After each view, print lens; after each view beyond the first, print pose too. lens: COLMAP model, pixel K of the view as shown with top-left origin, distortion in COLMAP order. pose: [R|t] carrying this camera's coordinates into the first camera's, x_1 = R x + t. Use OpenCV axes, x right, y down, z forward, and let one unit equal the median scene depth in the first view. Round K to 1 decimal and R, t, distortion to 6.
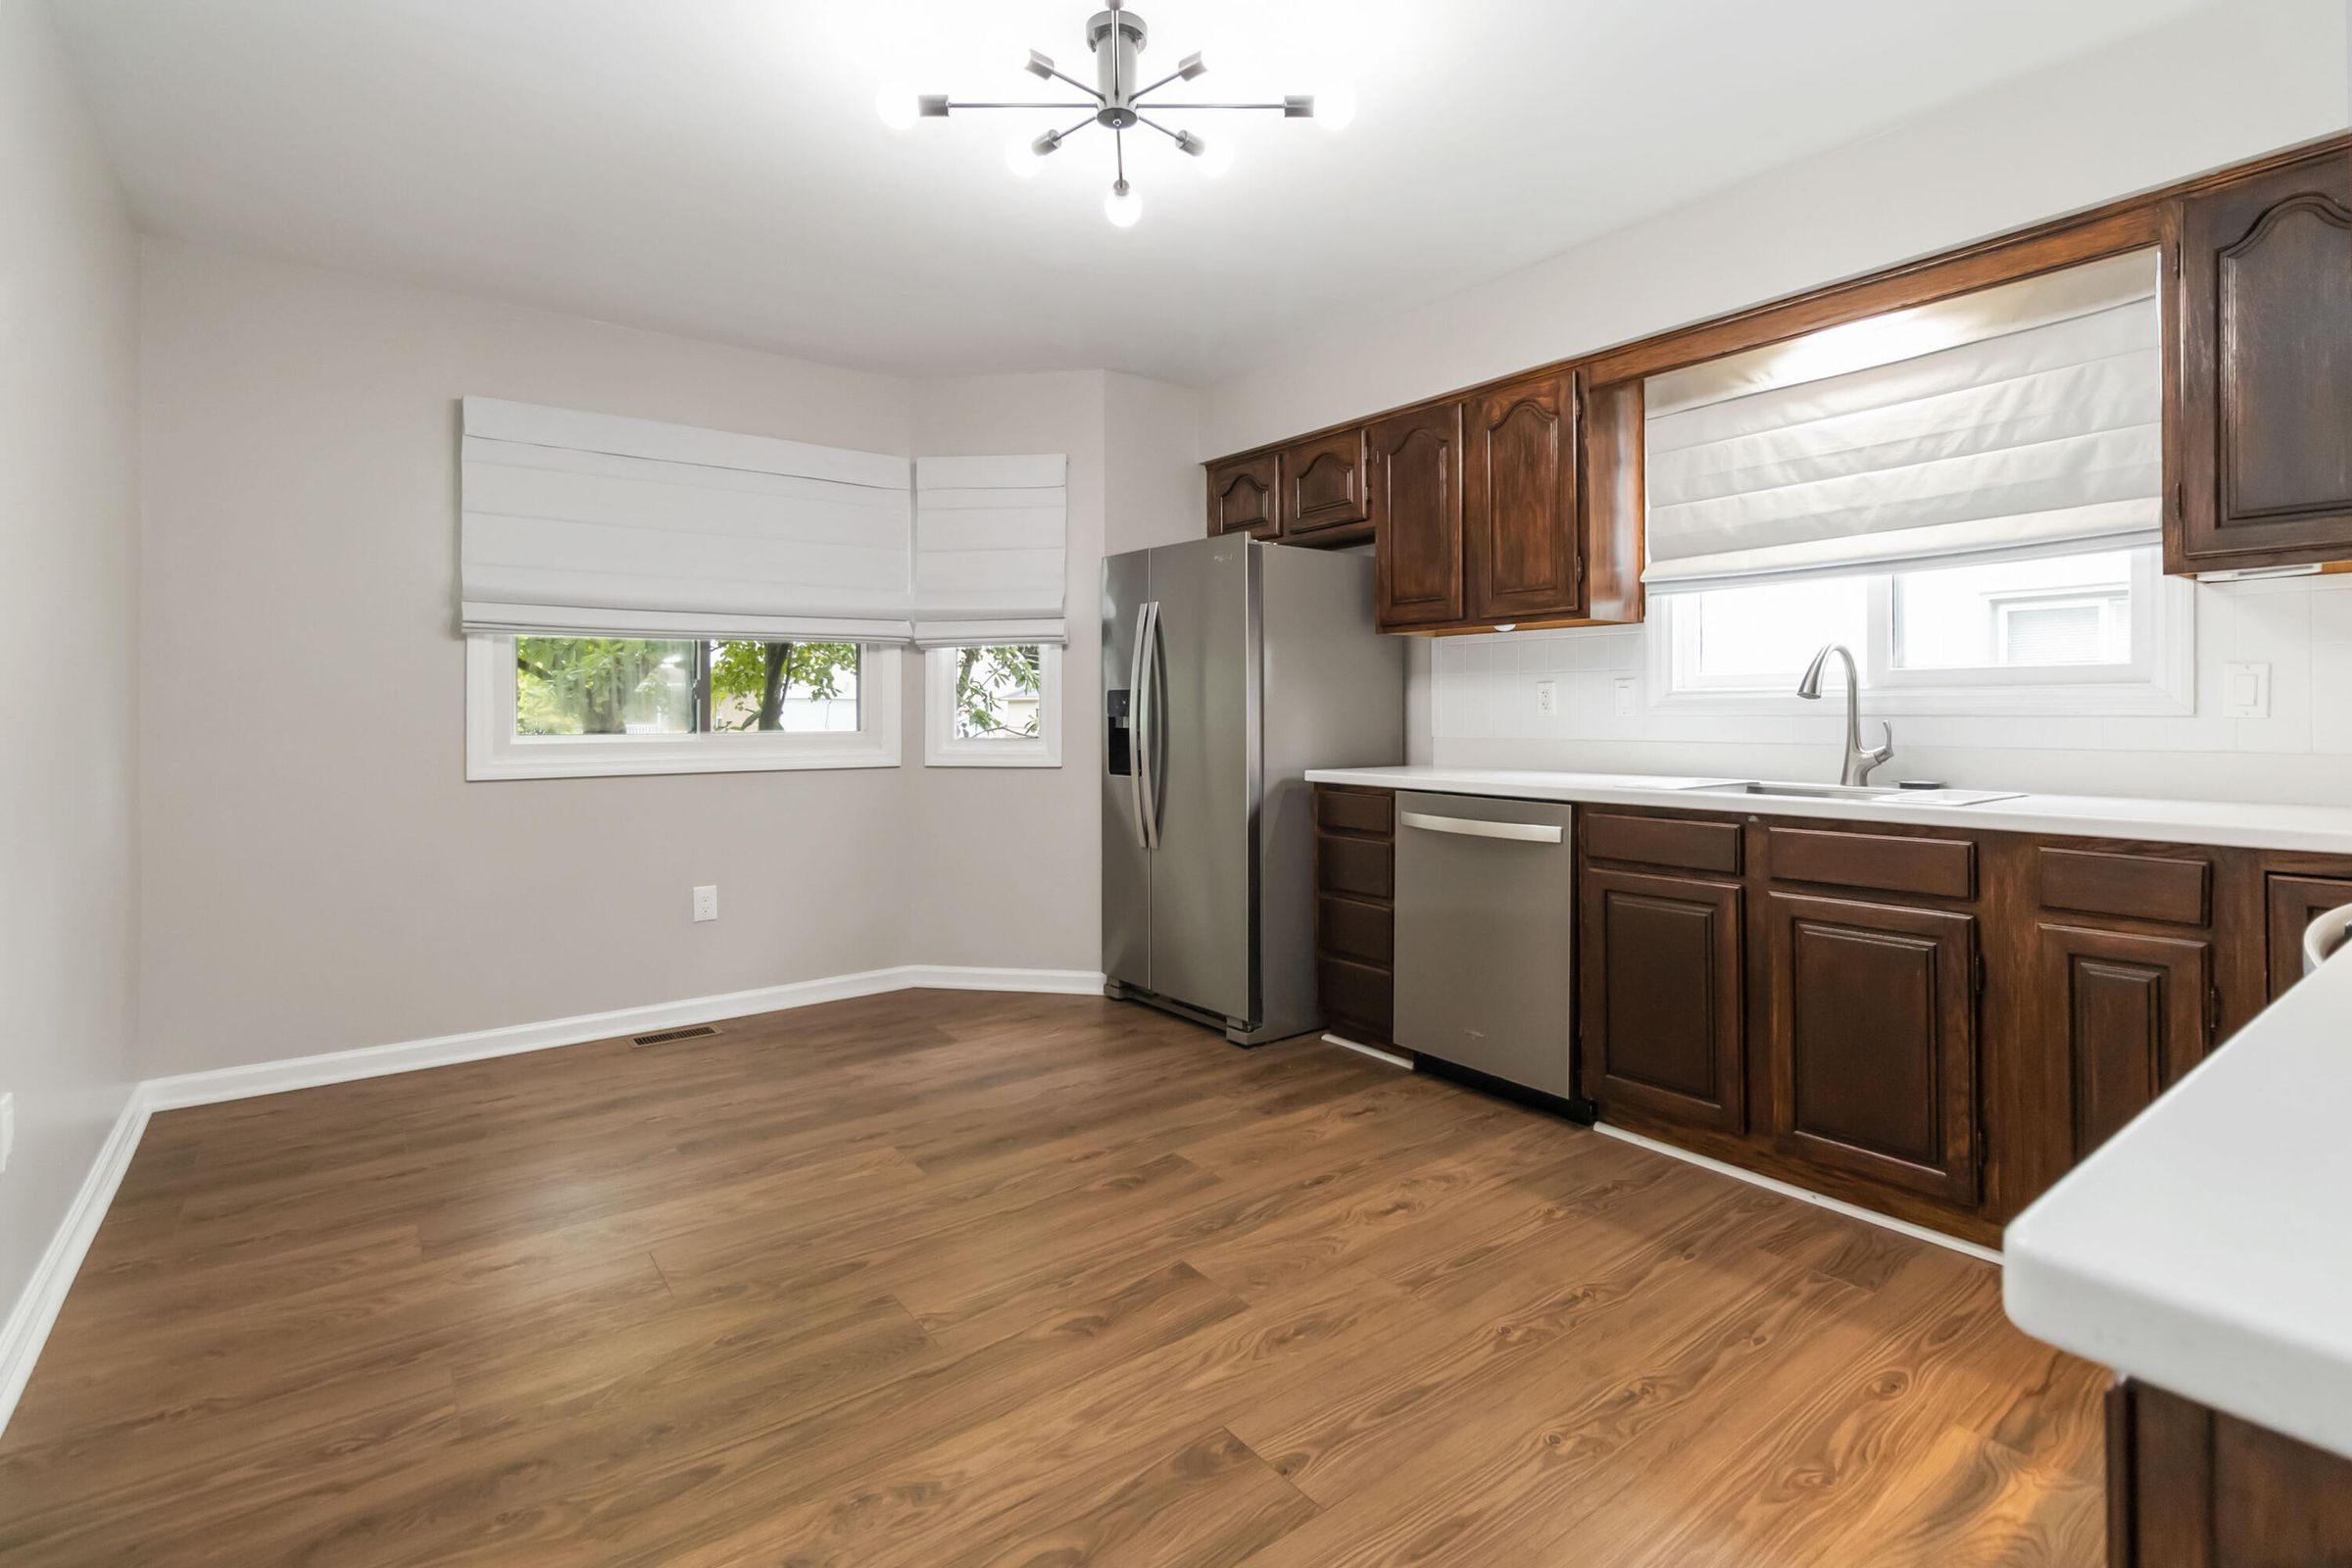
lens RADIAL K [[1095.9, 0, 1187.4], [0, 1095.9, 736.1], [0, 0, 1]] dist [-0.000585, 0.000819]
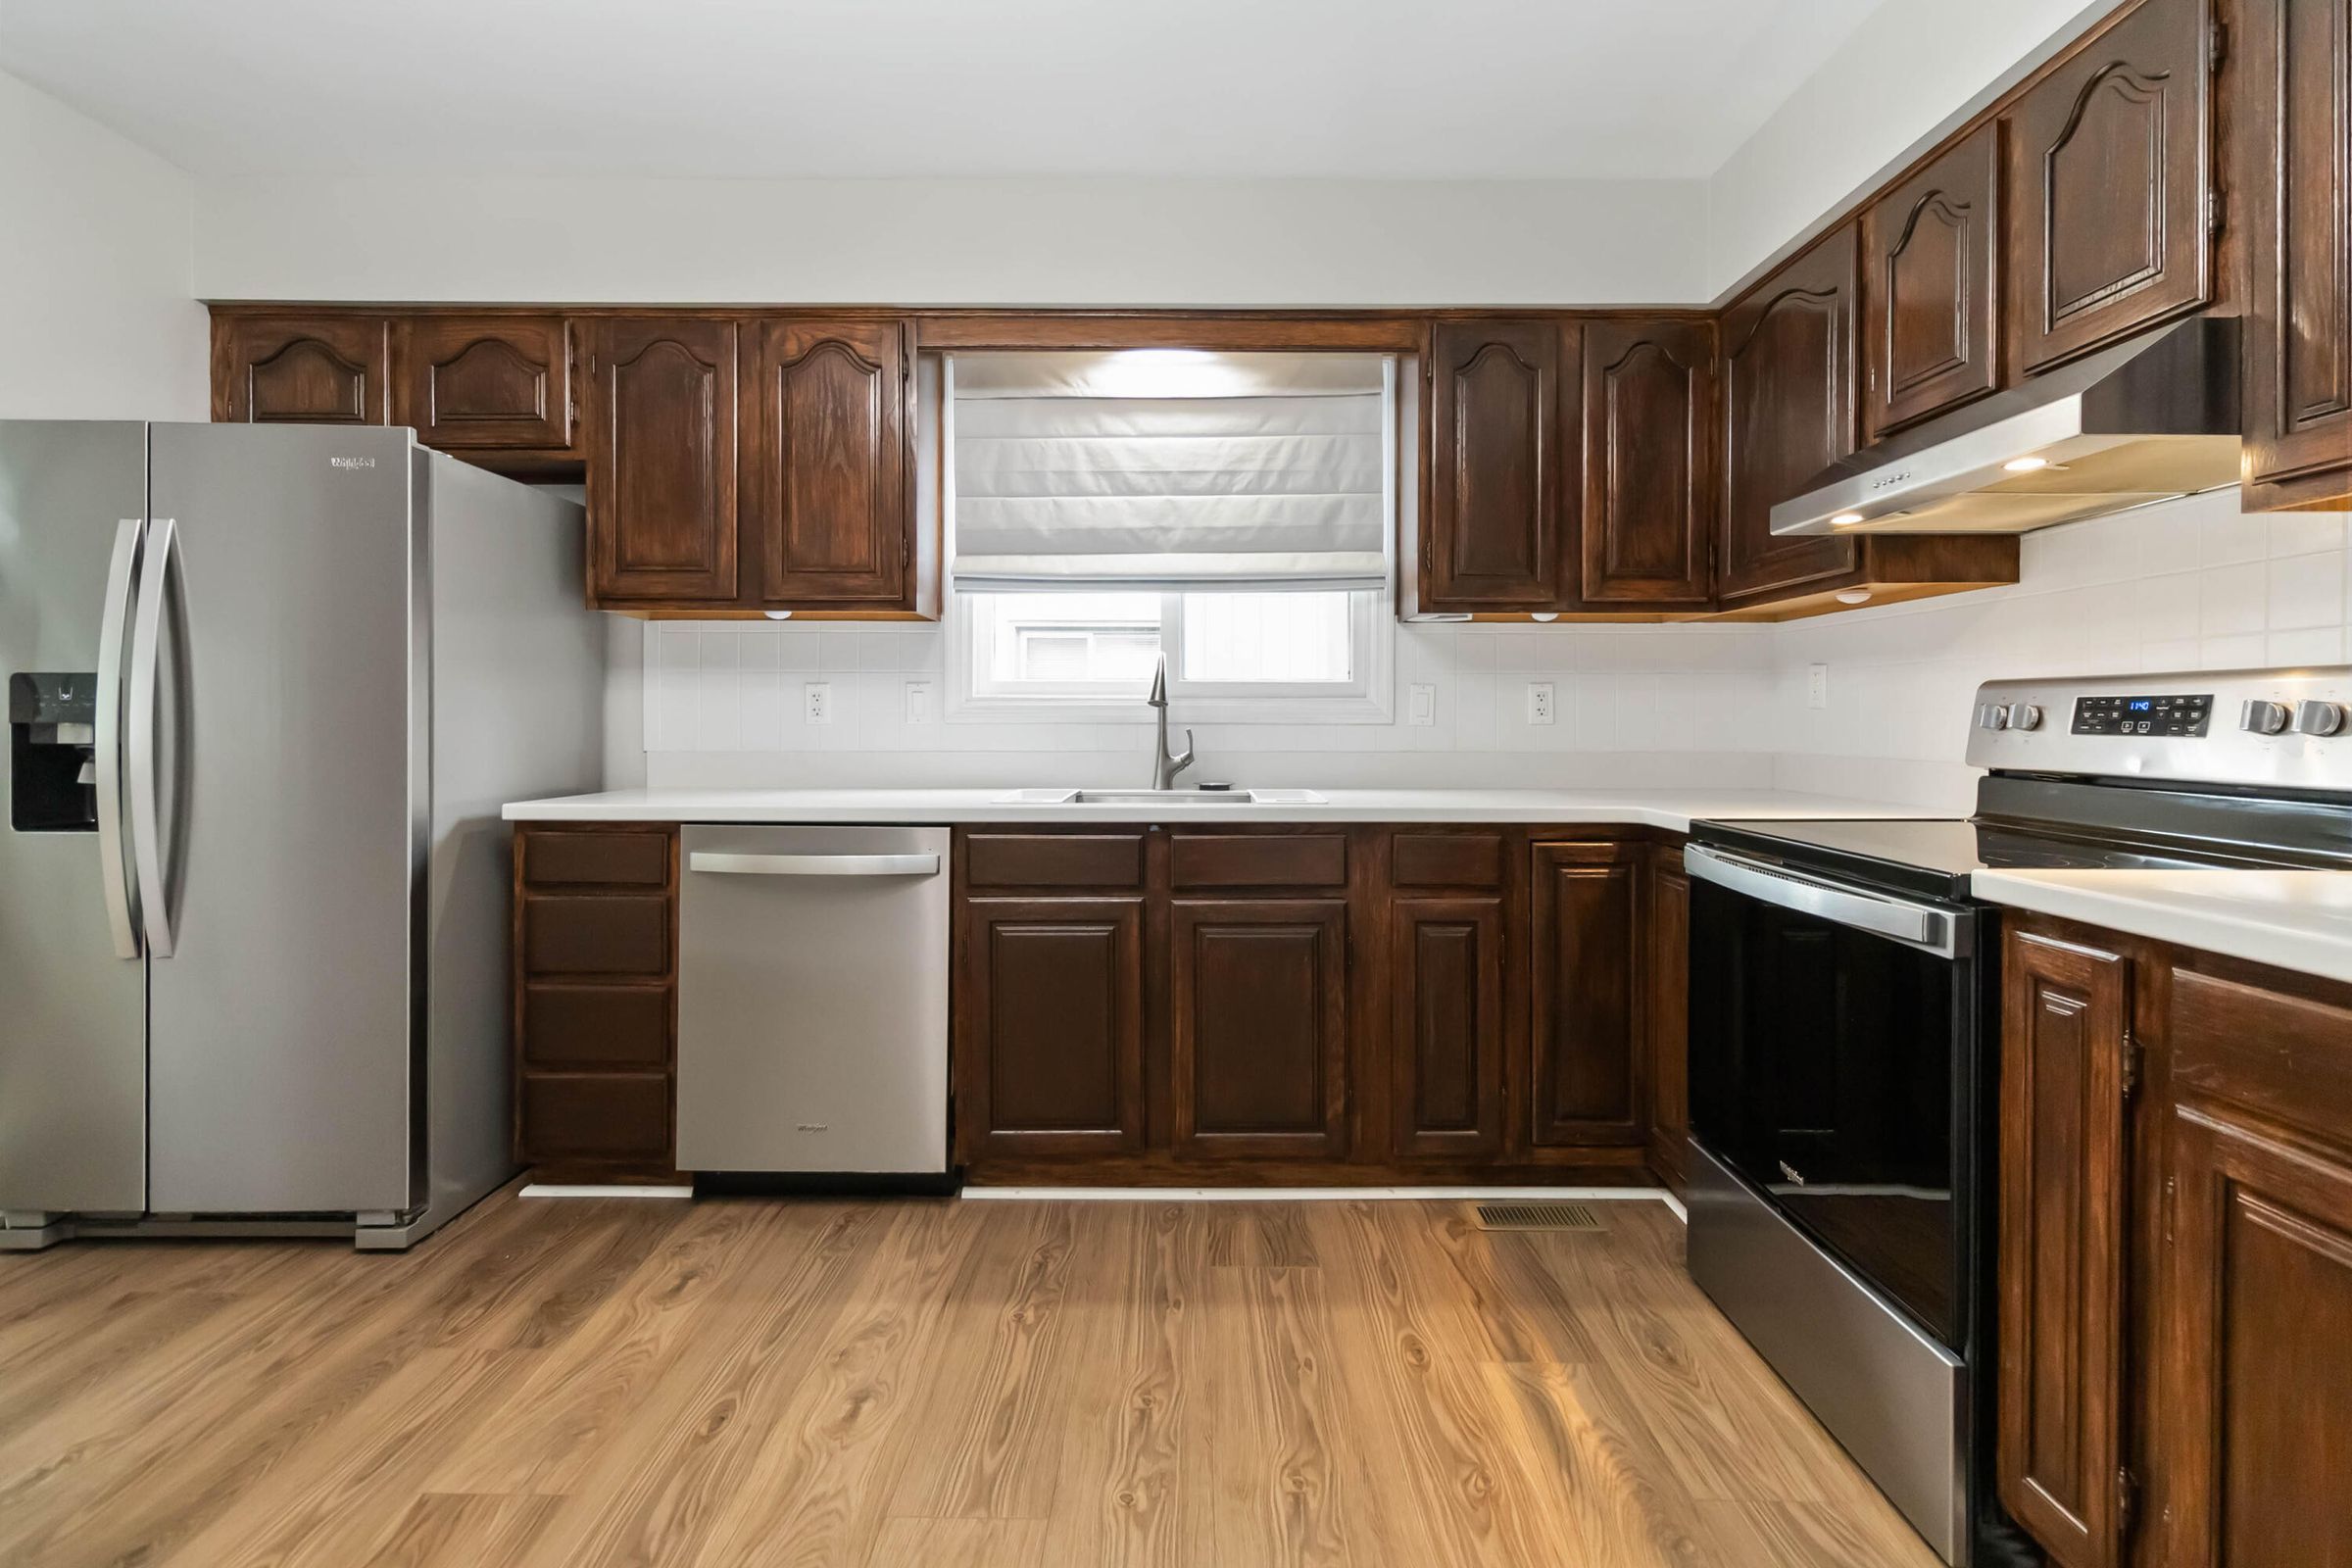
lens RADIAL K [[1095.9, 0, 1187.4], [0, 1095.9, 736.1], [0, 0, 1]] dist [-0.000585, 0.000819]
pose [[0.610742, -0.006934, 0.791799, -0.209390], [0.013180, 0.999912, -0.001409, -0.004434], [-0.791720, 0.011296, 0.610780, 0.326041]]
